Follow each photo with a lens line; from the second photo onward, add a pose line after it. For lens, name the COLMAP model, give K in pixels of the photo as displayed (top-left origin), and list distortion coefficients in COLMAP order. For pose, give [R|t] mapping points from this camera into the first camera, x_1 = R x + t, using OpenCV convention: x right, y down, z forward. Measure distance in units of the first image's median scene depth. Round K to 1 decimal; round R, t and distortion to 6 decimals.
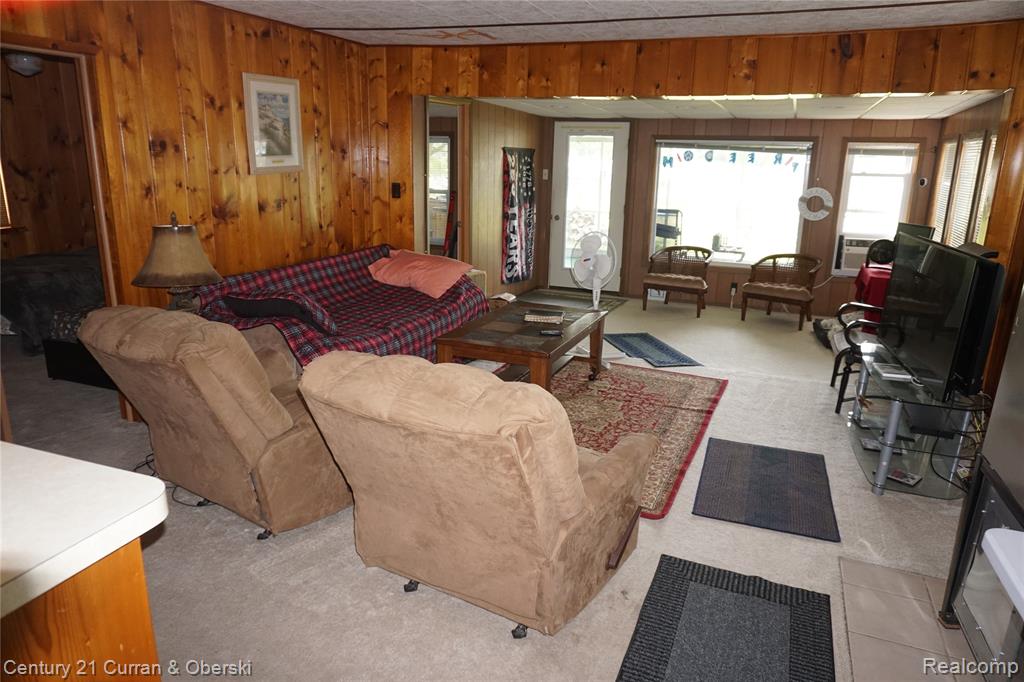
lens RADIAL K [[679.0, 0, 512.0], [0, 679.0, 341.0], [0, 0, 1]] dist [-0.064816, 0.028862]
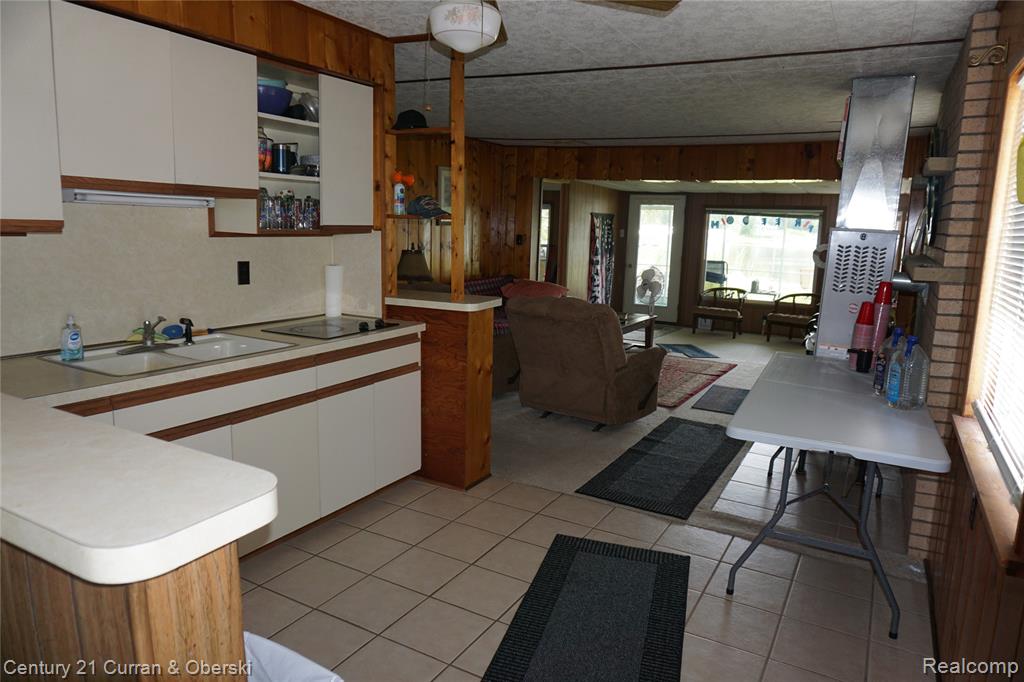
lens RADIAL K [[680.5, 0, 512.0], [0, 680.5, 341.0], [0, 0, 1]] dist [-0.062997, 0.041447]
pose [[0.992573, 0.030230, -0.117837, -0.002761], [-0.041357, 0.994792, -0.093155, 0.144488], [0.114407, 0.097337, 0.988654, -0.478301]]
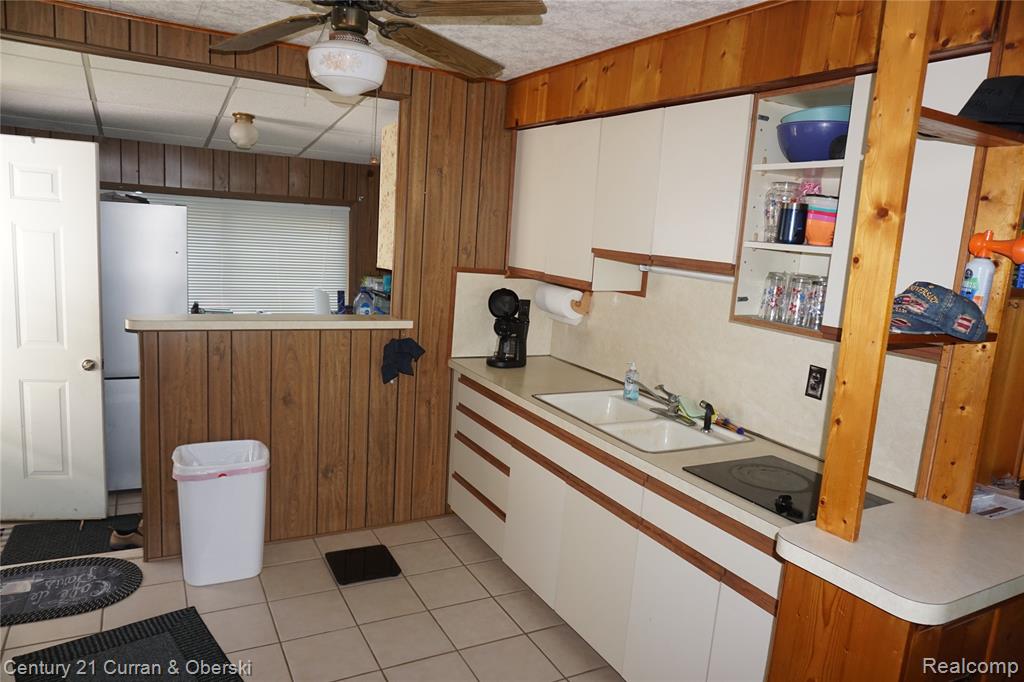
lens RADIAL K [[680.5, 0, 512.0], [0, 680.5, 341.0], [0, 0, 1]] dist [-0.062997, 0.041447]
pose [[-0.632743, 0.062944, -0.771800, 0.241062], [-0.277787, 0.911902, 0.302108, -0.197319], [0.722822, 0.405552, -0.559514, 0.596163]]
